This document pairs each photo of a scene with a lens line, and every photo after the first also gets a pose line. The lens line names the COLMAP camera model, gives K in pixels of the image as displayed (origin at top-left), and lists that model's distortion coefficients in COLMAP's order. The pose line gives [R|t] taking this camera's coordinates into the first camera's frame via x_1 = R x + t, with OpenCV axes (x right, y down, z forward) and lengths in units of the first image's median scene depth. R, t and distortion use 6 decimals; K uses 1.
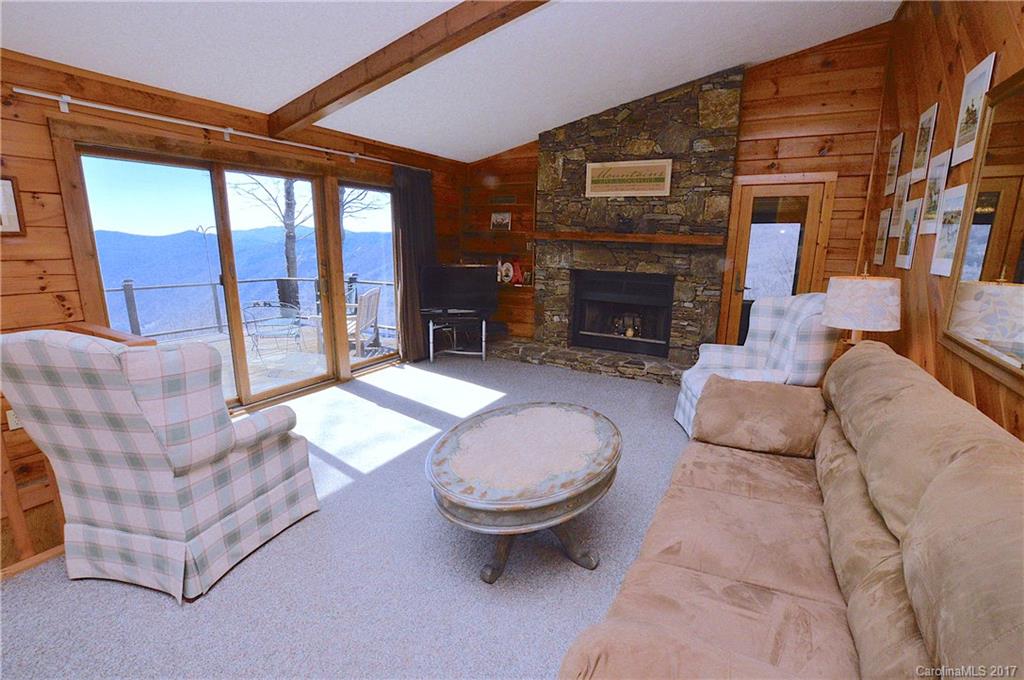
lens RADIAL K [[456.2, 0, 522.6], [0, 456.2, 340.6], [0, 0, 1]] dist [-0.034327, 0.004725]
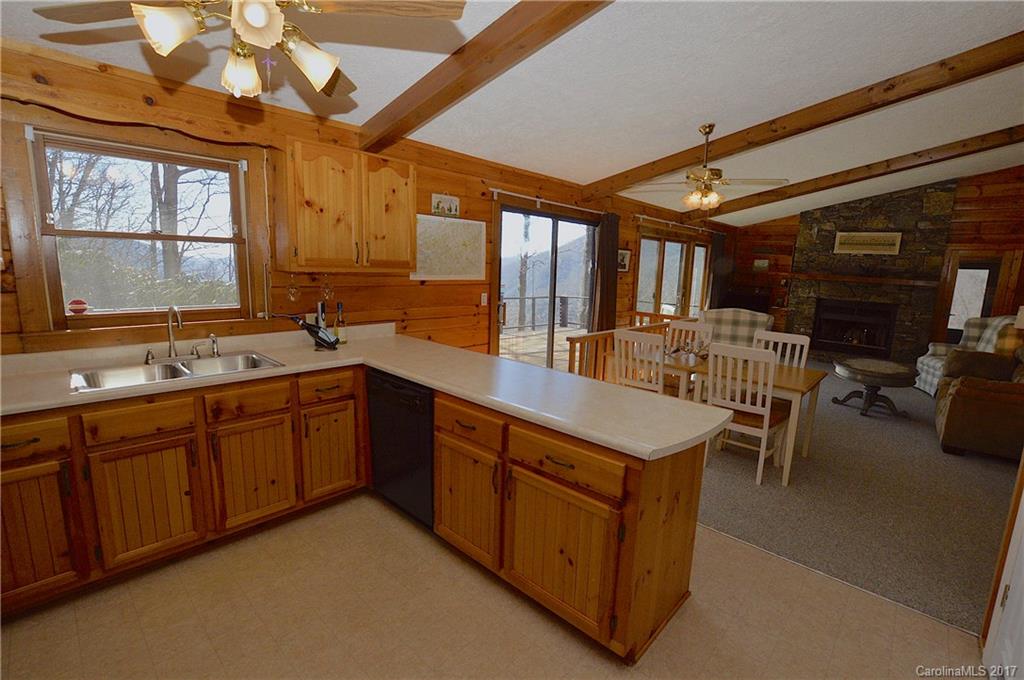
lens RADIAL K [[456.2, 0, 522.9], [0, 456.2, 342.0], [0, 0, 1]] dist [-0.034327, 0.004725]
pose [[0.970971, 0.060297, -0.231474, -0.568194], [-0.072644, 0.996334, -0.045187, 0.151086], [0.227901, 0.060690, 0.971791, -0.795276]]
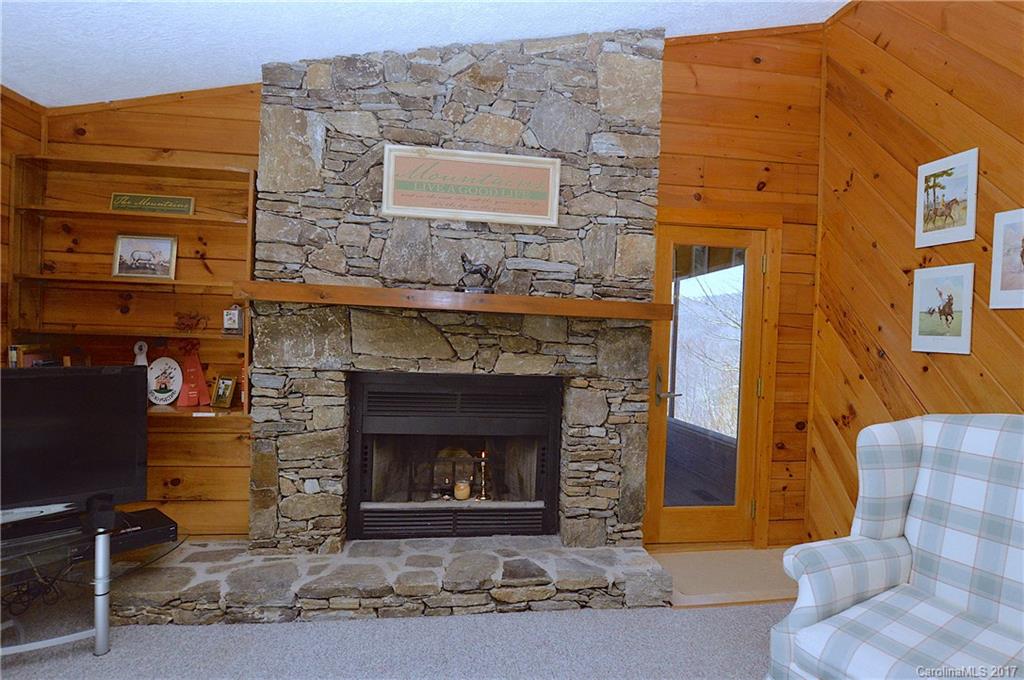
lens RADIAL K [[536.2, 0, 521.9], [0, 536.2, 340.8], [0, 0, 1]] dist [-0.025762, 0.004503]
pose [[0.800816, -0.004759, 0.598891, -0.077622], [0.109105, 0.984395, -0.138069, -0.107698], [-0.588888, 0.175910, 0.788839, 0.549688]]
